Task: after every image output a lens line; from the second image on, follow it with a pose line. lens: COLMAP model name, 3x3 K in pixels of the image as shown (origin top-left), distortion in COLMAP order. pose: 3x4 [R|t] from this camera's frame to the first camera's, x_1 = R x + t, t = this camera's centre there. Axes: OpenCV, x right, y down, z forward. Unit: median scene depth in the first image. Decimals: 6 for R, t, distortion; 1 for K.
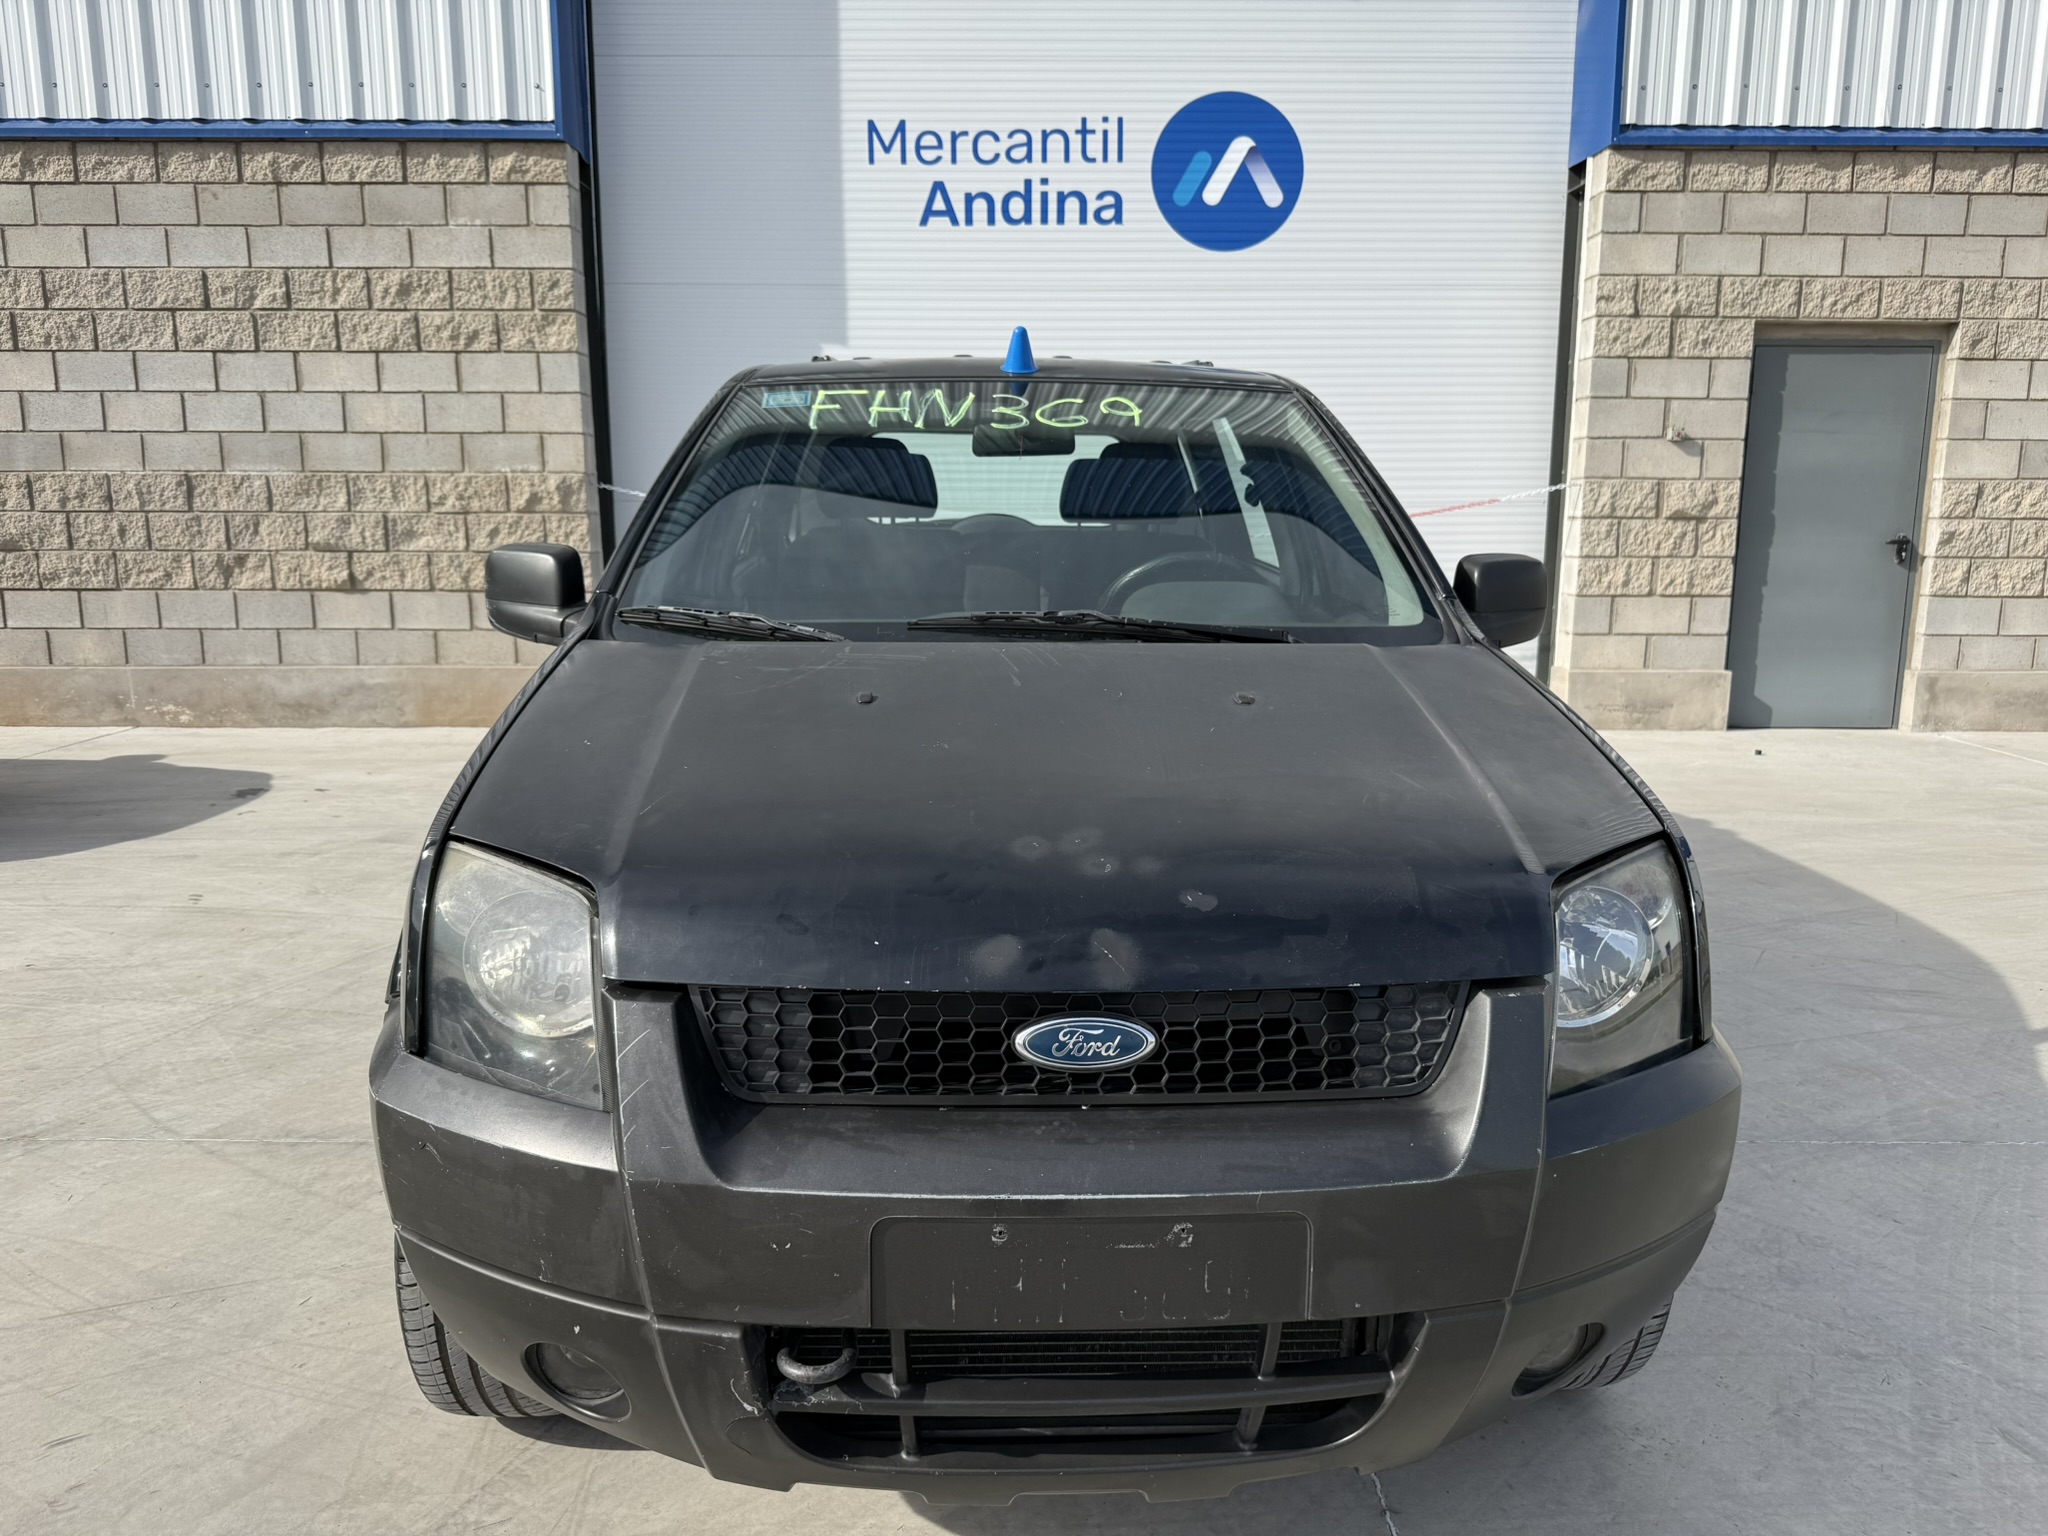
lens RADIAL K [[1451.8, 0, 1019.4], [0, 1451.8, 769.9], [0, 0, 1]] dist [0.023984, -0.036553]
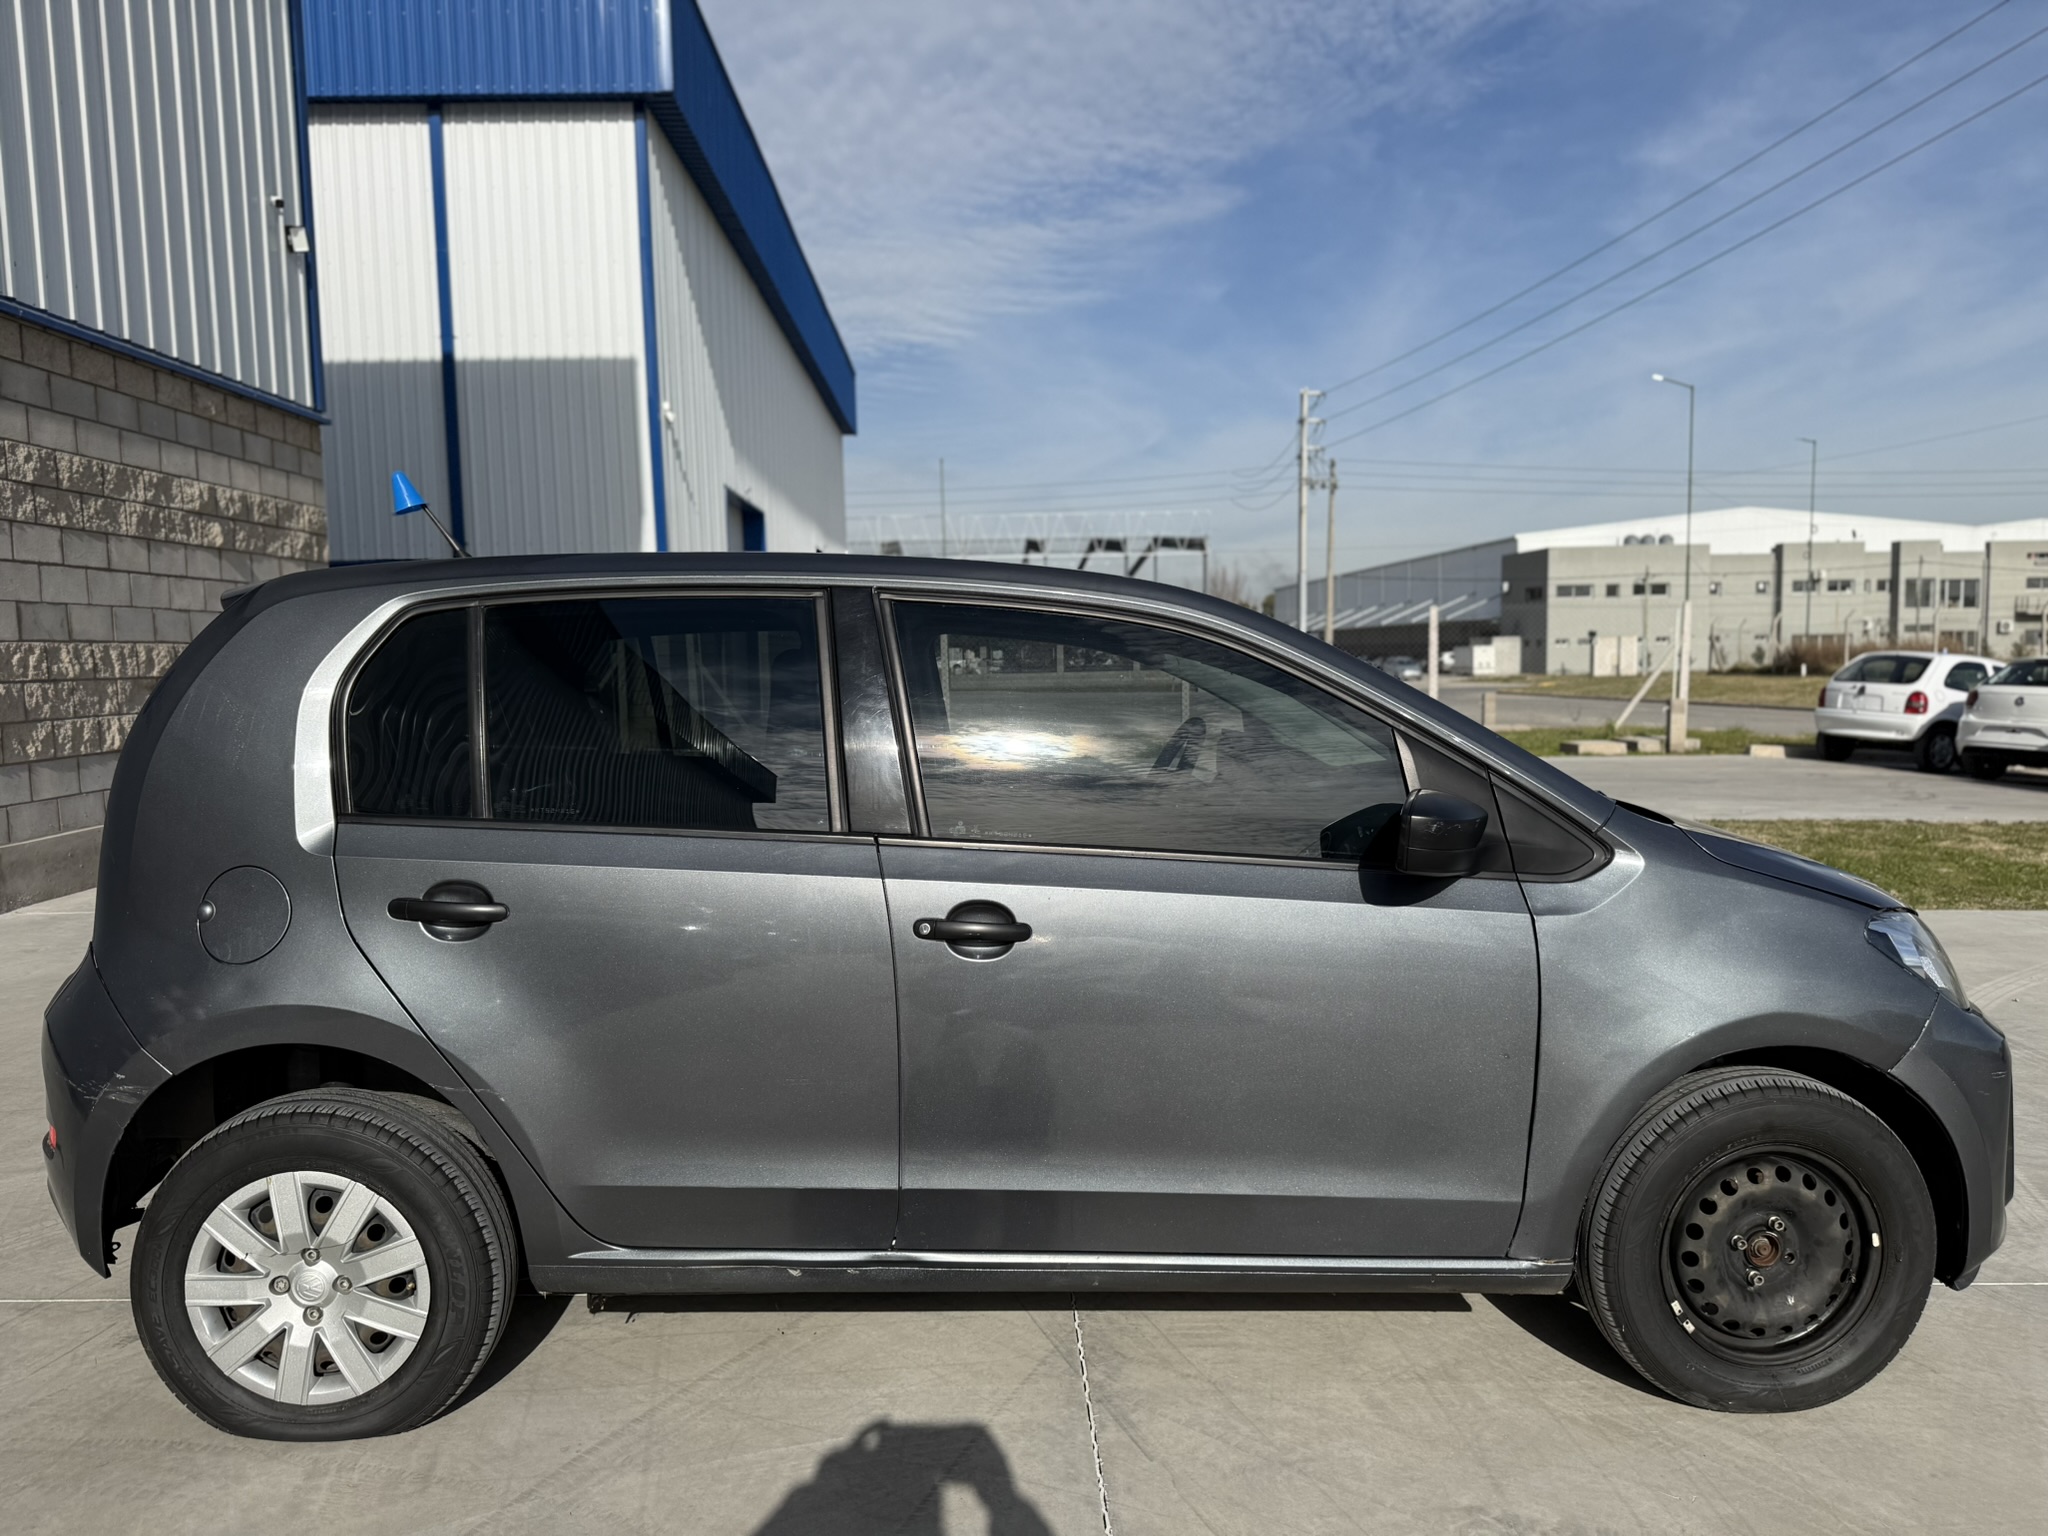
lens RADIAL K [[1451.8, 0, 1027.5], [0, 1451.8, 777.9], [0, 0, 1]] dist [0.023984, -0.036553]
pose [[-0.029449, -0.090280, 0.995481, -0.311031], [0.200498, 0.975139, 0.094366, -0.069829], [-0.979251, 0.202371, -0.010616, 0.380286]]
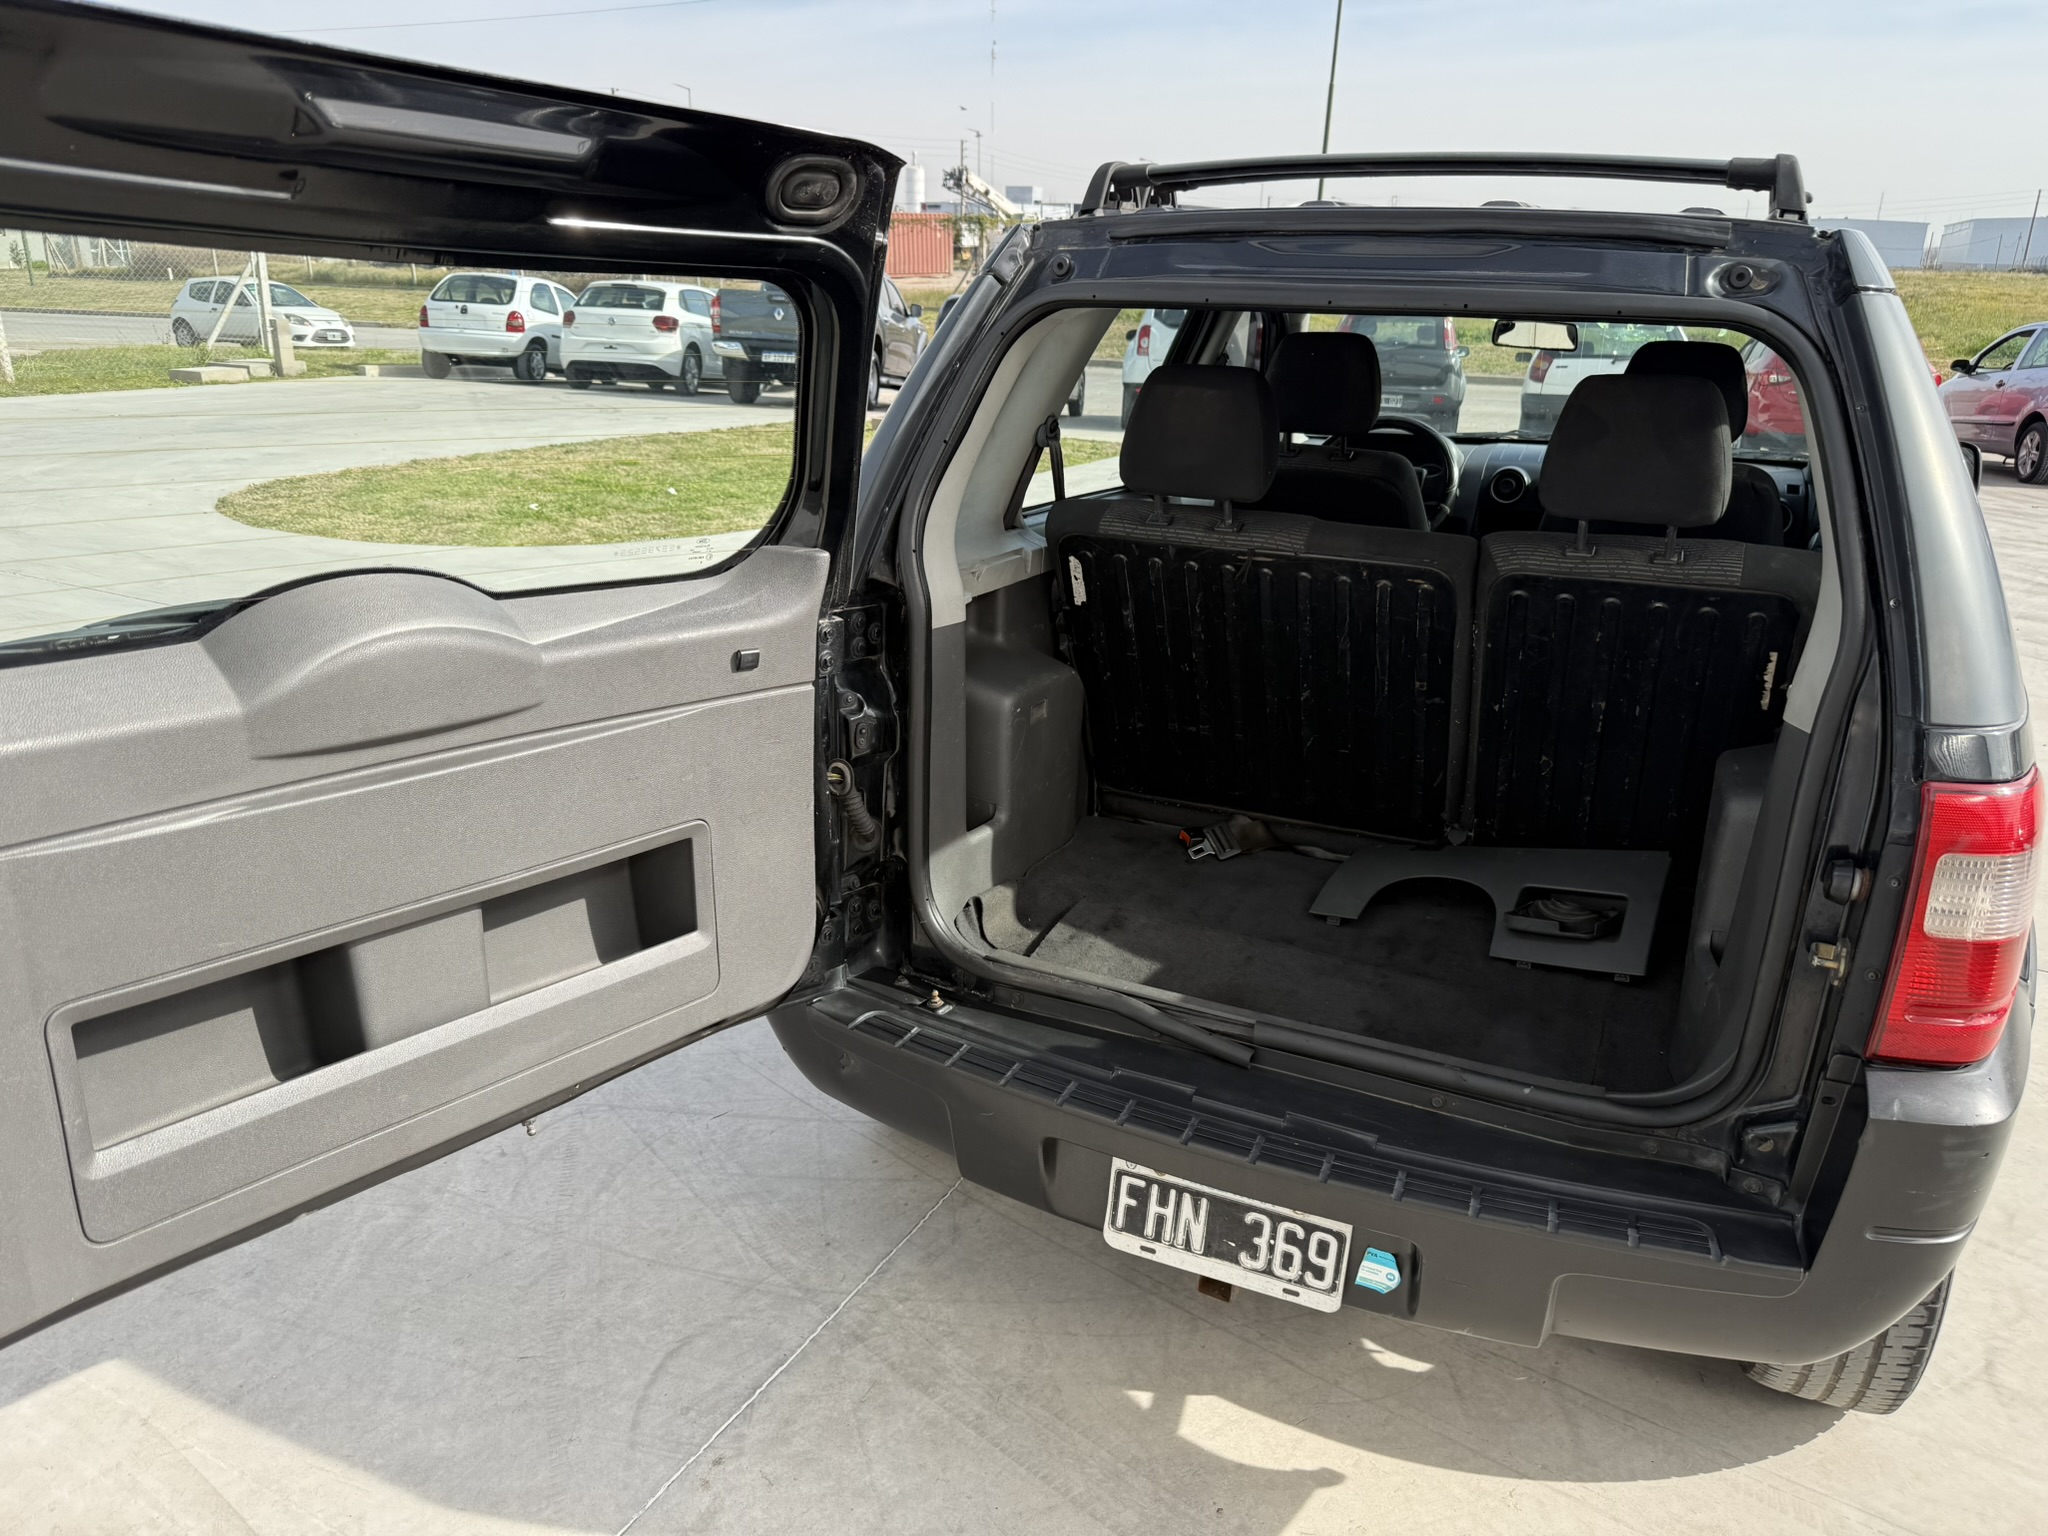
lens RADIAL K [[1451.8, 0, 1007.7], [0, 1451.8, 778.9], [0, 0, 1]] dist [0.023984, -0.036553]
pose [[-0.889469, -0.178798, 0.420568, -0.067870], [0.058055, 0.868622, 0.492062, -0.190183], [-0.453294, 0.462090, -0.762232, 0.852178]]
